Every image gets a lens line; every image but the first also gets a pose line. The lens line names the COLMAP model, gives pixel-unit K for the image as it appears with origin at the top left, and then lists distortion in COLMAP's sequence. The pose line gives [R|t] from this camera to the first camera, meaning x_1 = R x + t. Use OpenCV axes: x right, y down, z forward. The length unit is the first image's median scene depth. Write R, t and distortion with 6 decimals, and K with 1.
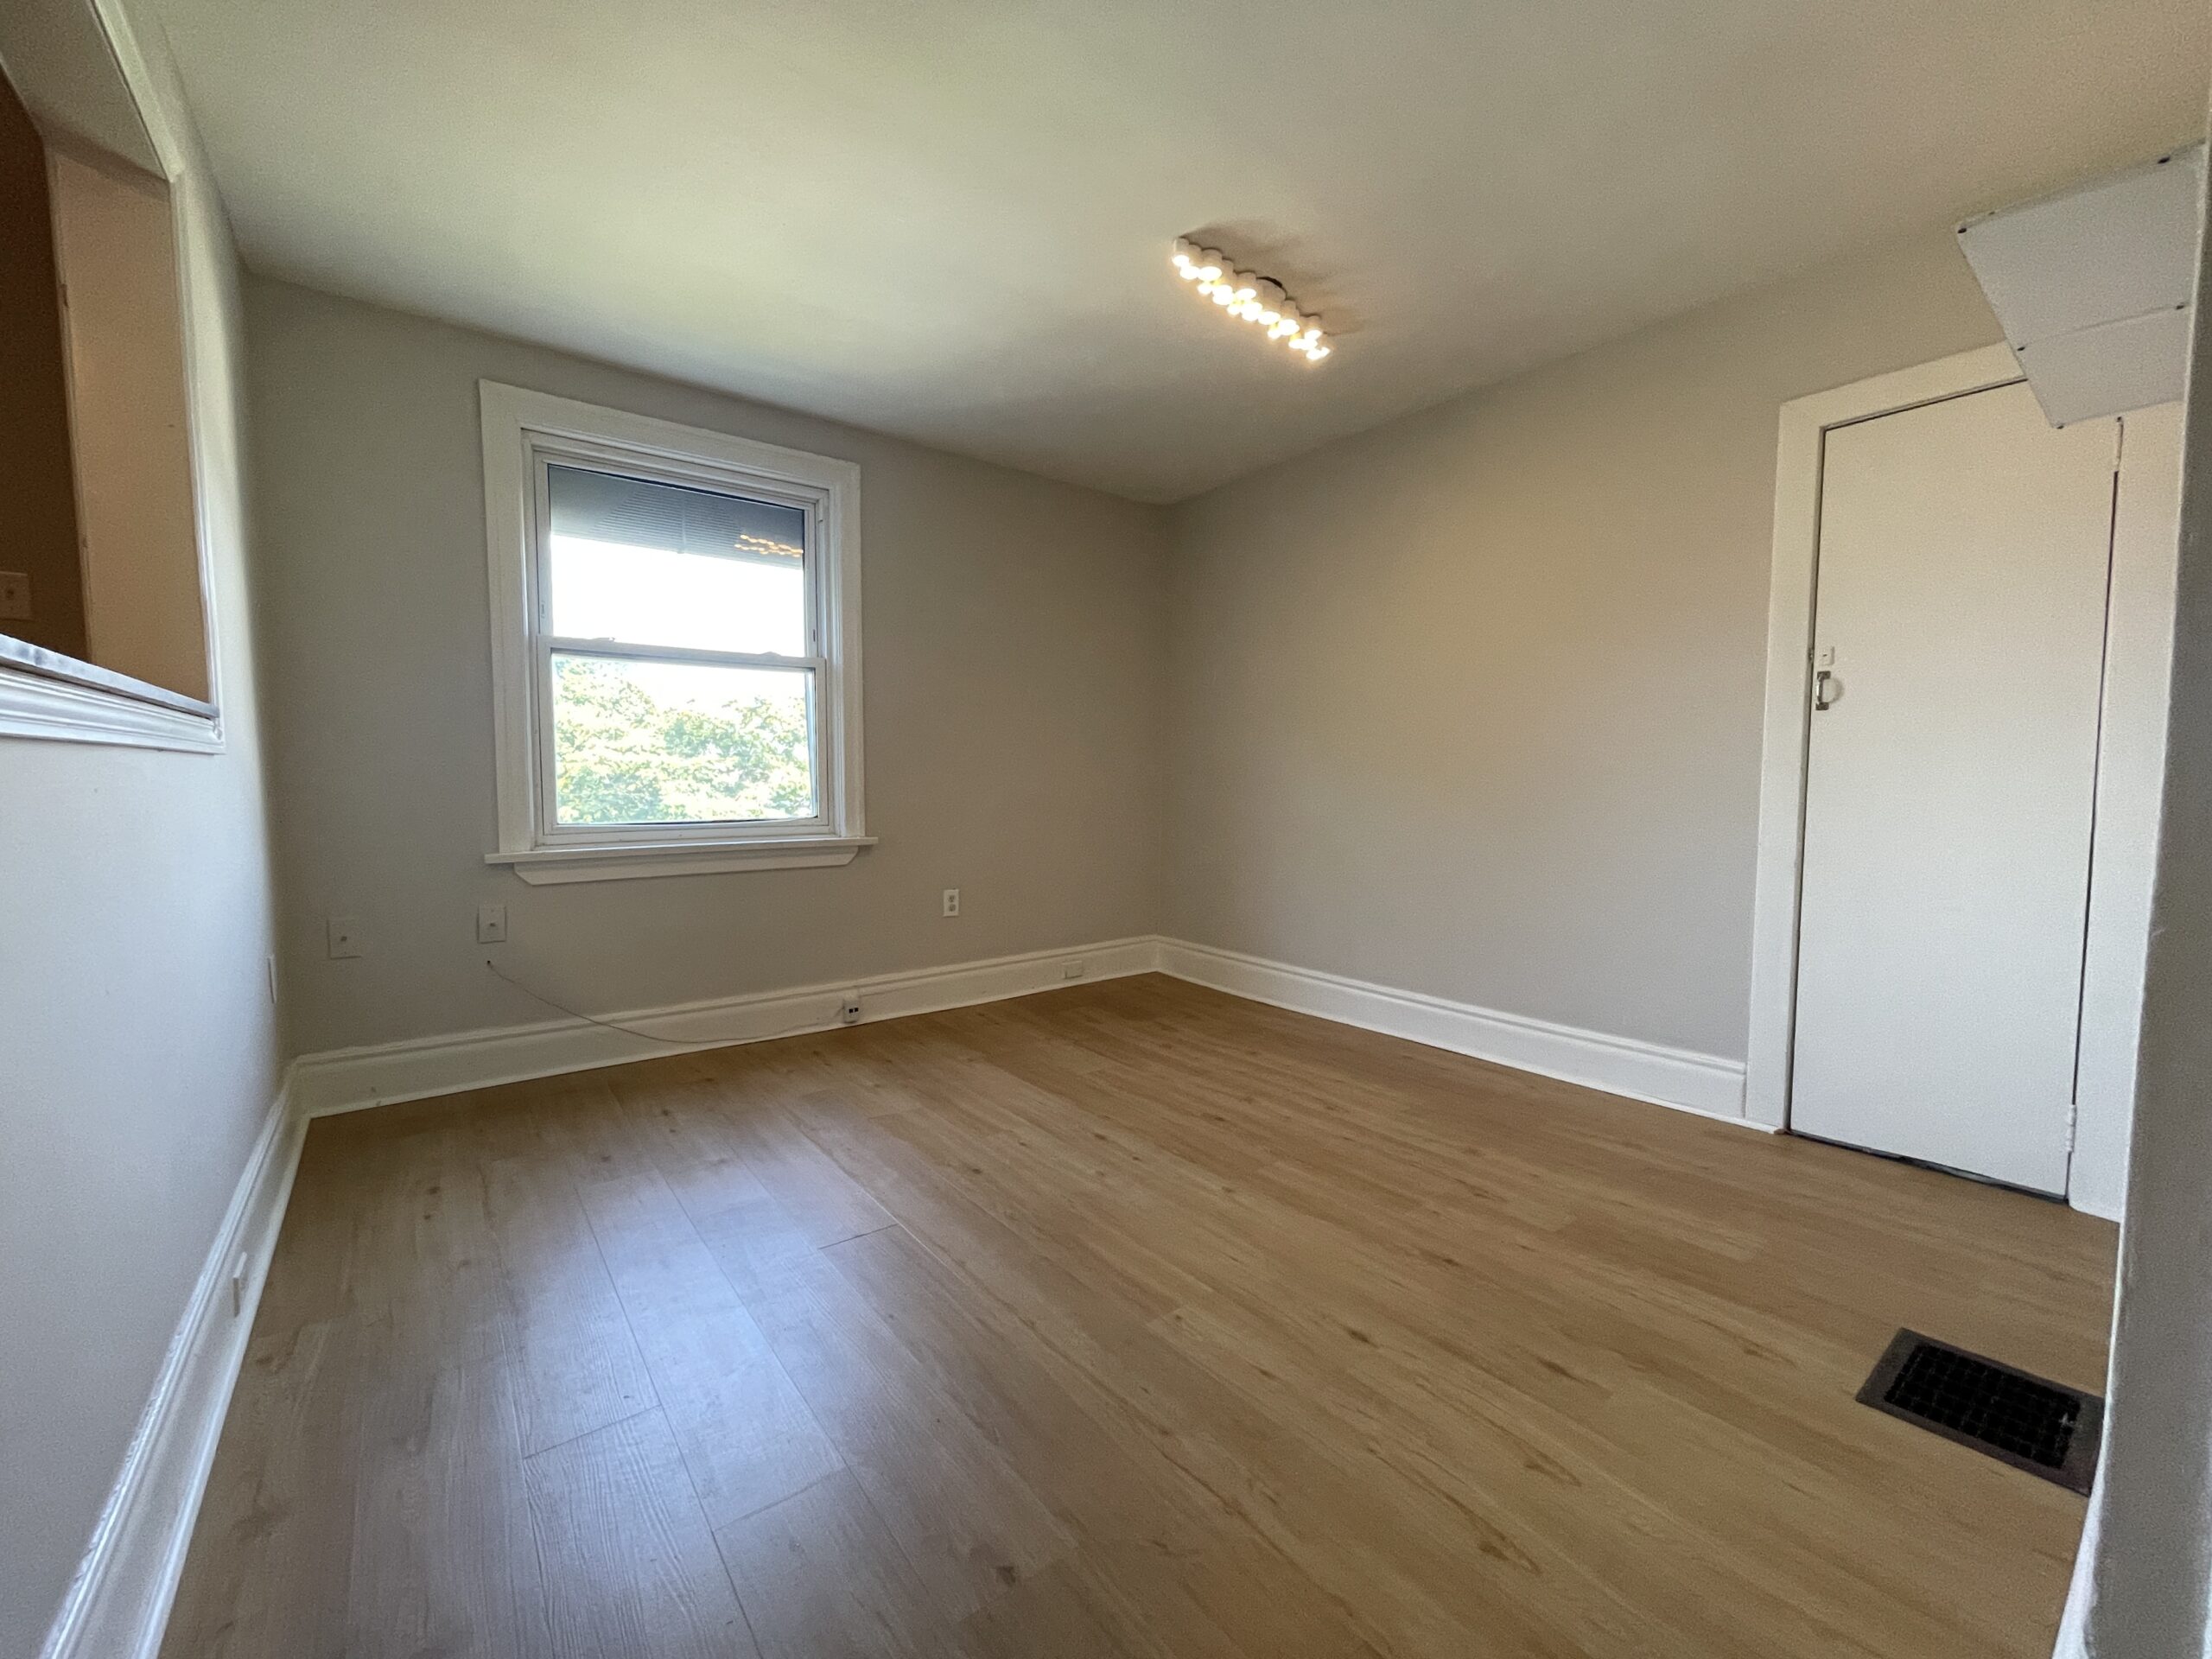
lens RADIAL K [[893.6, 0, 1111.1], [0, 893.6, 831.9], [0, 0, 1]] dist [0.000331, -0.000012]
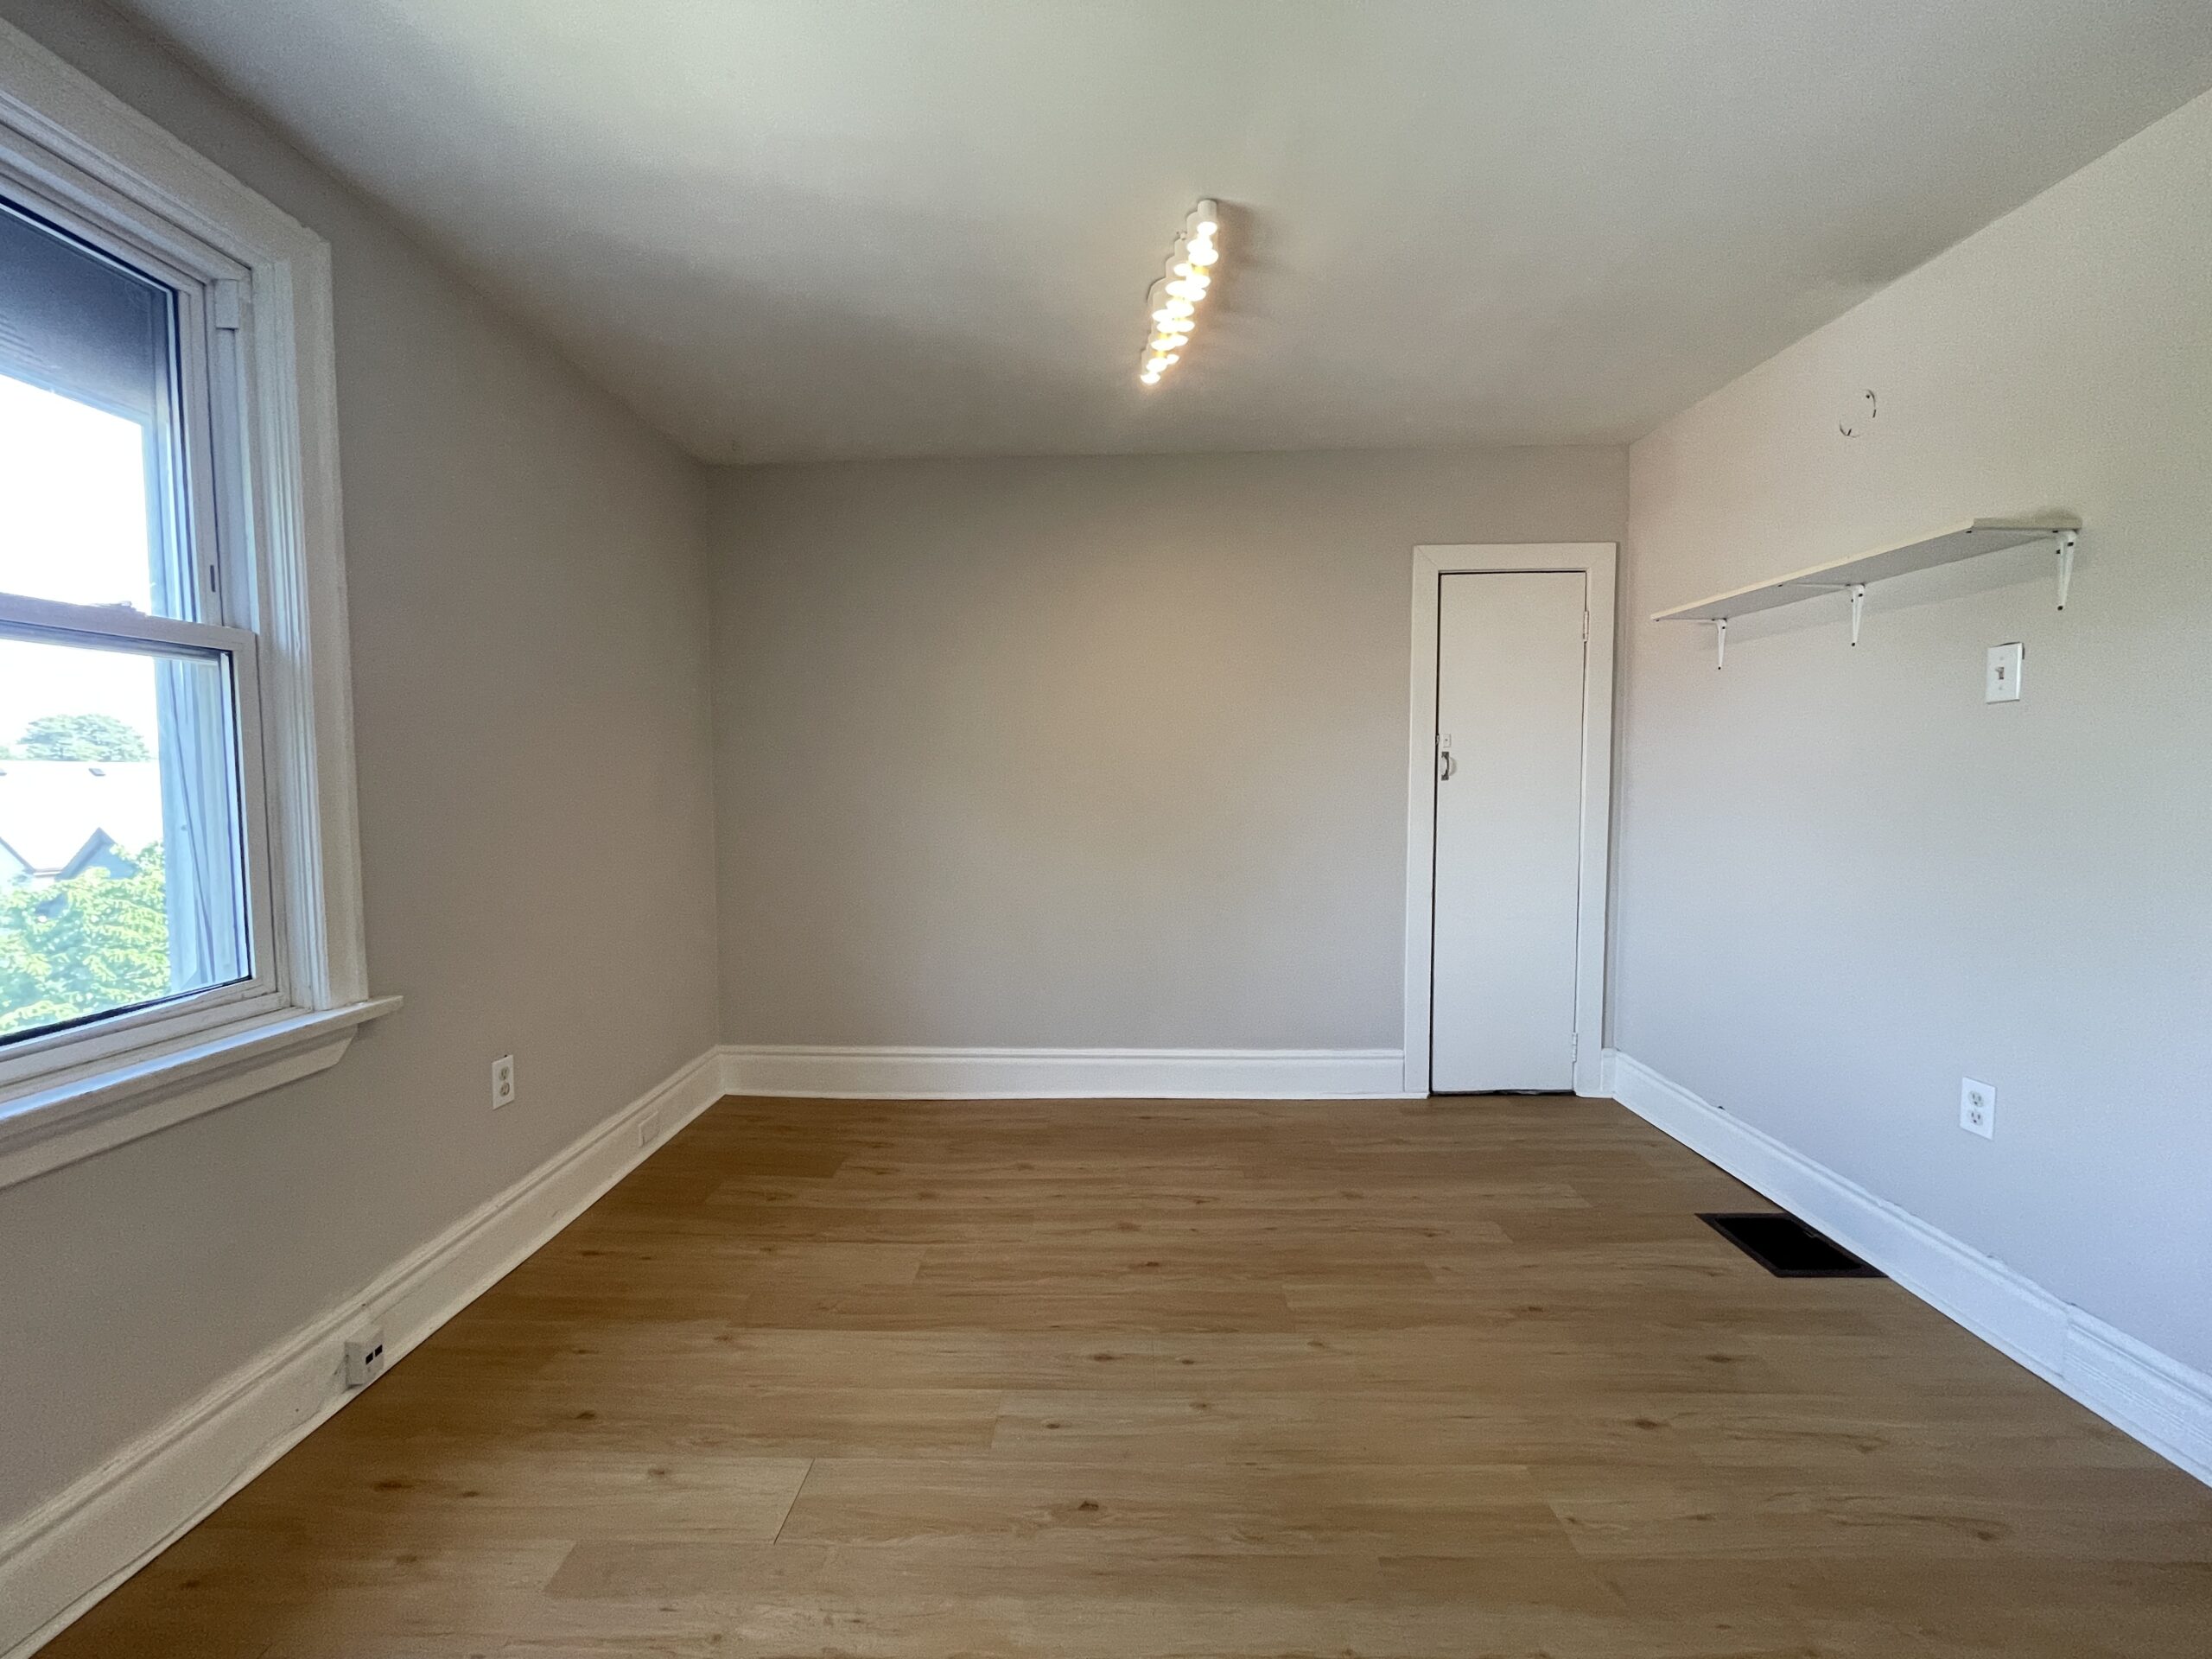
lens RADIAL K [[893.6, 0, 1102.5], [0, 893.6, 830.8], [0, 0, 1]] dist [0.000331, -0.000012]
pose [[0.633177, -0.049997, 0.772391, -0.522920], [0.051879, 0.998409, 0.022099, -0.103244], [-0.772267, 0.026078, 0.634763, 0.481935]]
